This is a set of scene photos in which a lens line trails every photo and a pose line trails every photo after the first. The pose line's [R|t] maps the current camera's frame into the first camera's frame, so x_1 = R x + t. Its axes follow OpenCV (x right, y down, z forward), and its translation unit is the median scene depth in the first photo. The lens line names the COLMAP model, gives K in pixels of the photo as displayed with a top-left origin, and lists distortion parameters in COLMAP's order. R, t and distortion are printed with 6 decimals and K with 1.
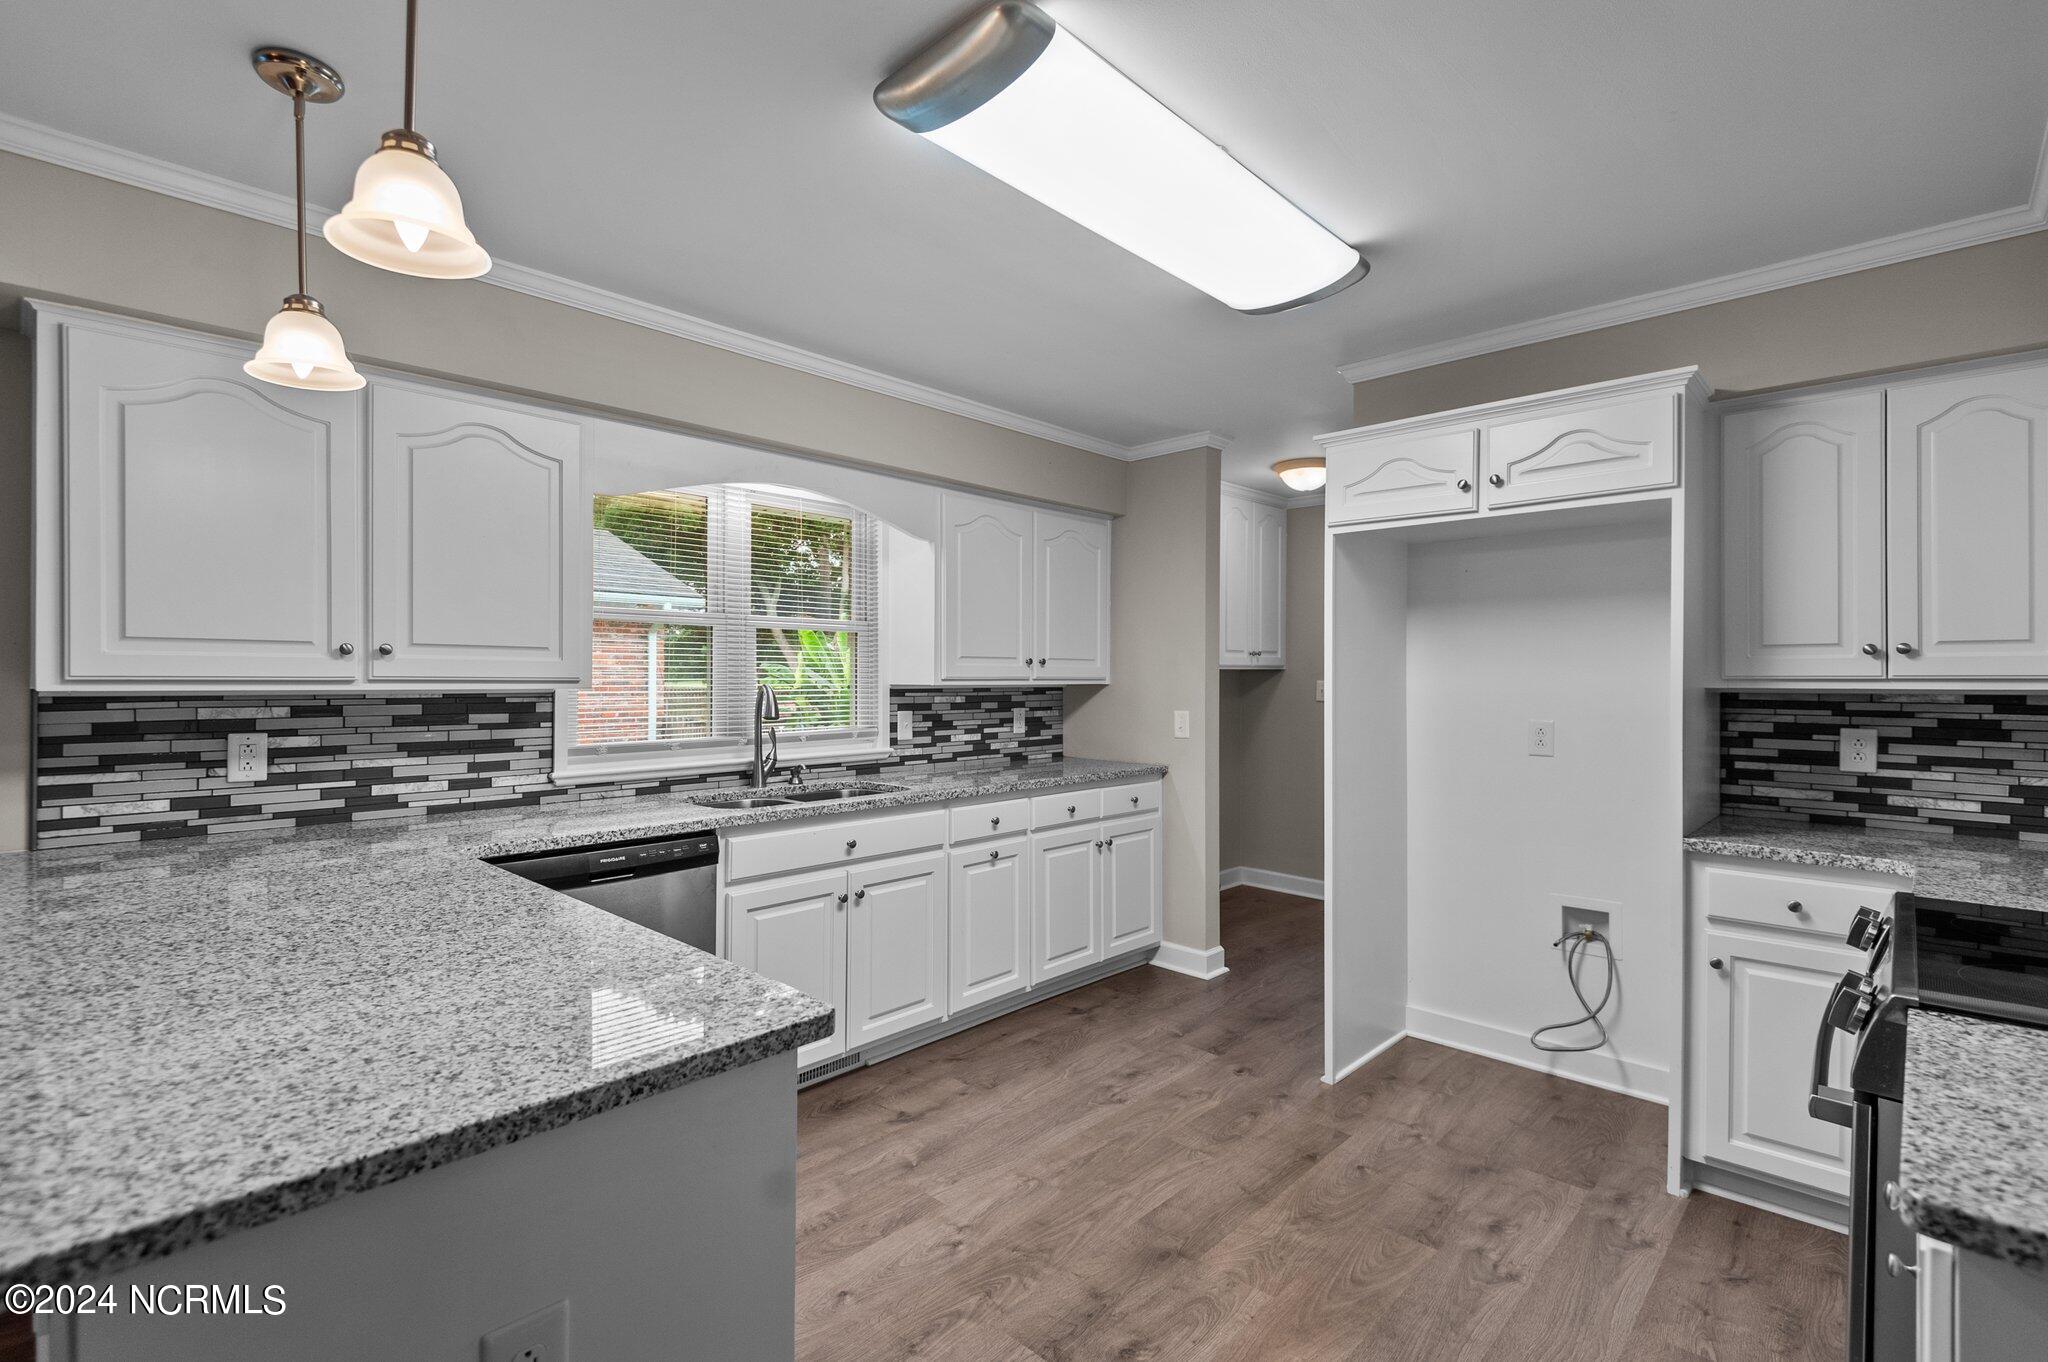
lens RADIAL K [[923.8, 0, 1024.0], [0, 923.8, 681.0], [0, 0, 1]] dist [0.044037, -0.028738]
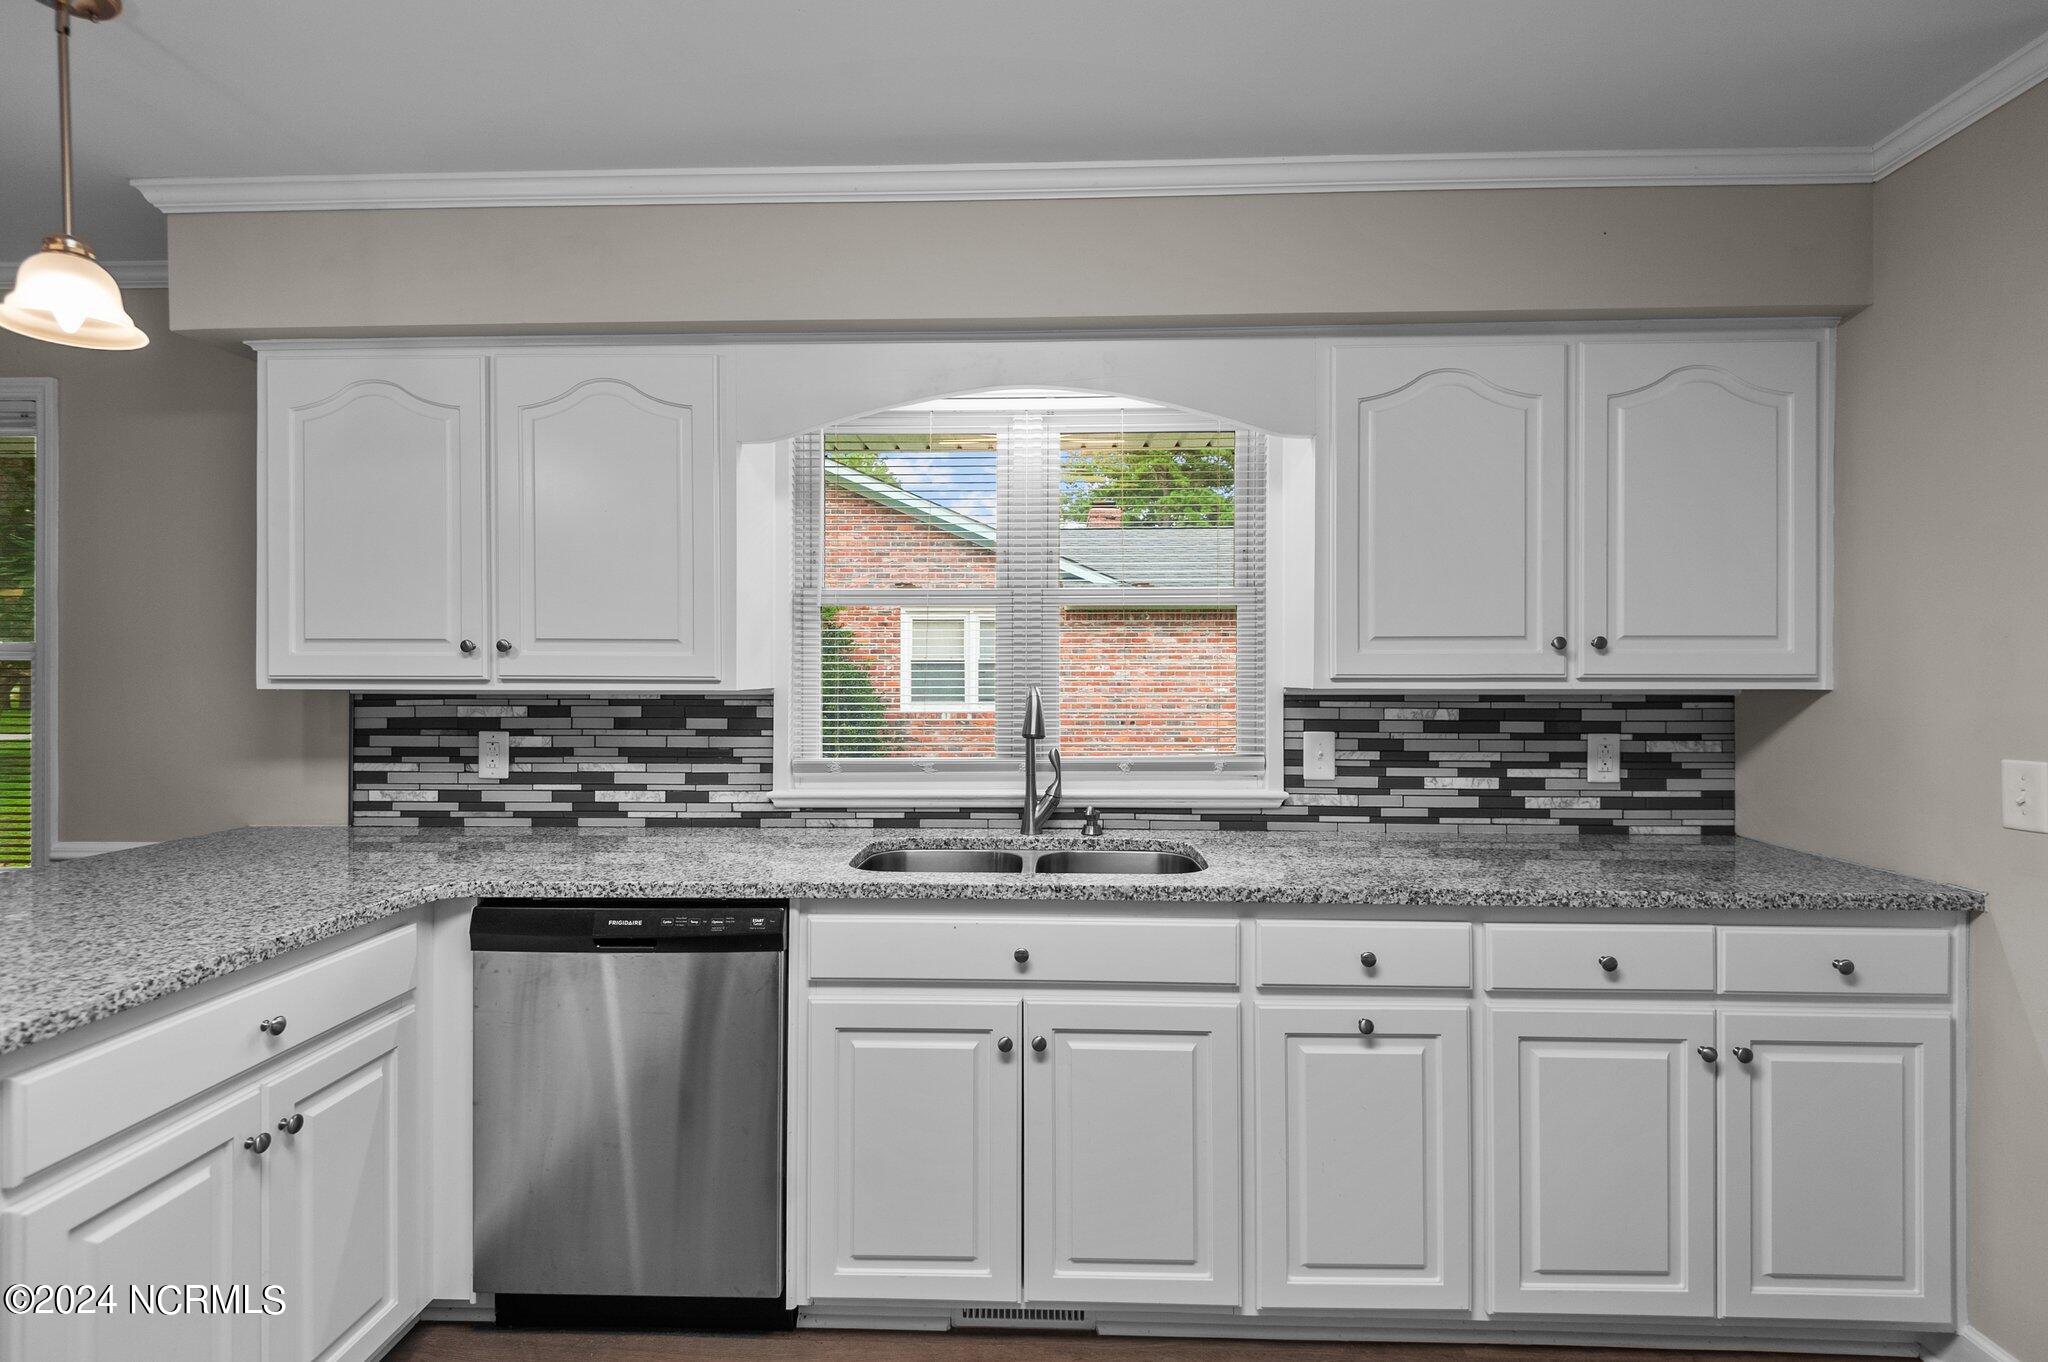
lens RADIAL K [[923.8, 0, 1024.0], [0, 923.8, 681.0], [0, 0, 1]] dist [0.044037, -0.028738]
pose [[0.667486, -0.001129, -0.744622, 0.268525], [-0.001864, 0.999993, -0.003187, 0.002382], [0.744620, 0.003515, 0.667479, 0.630831]]
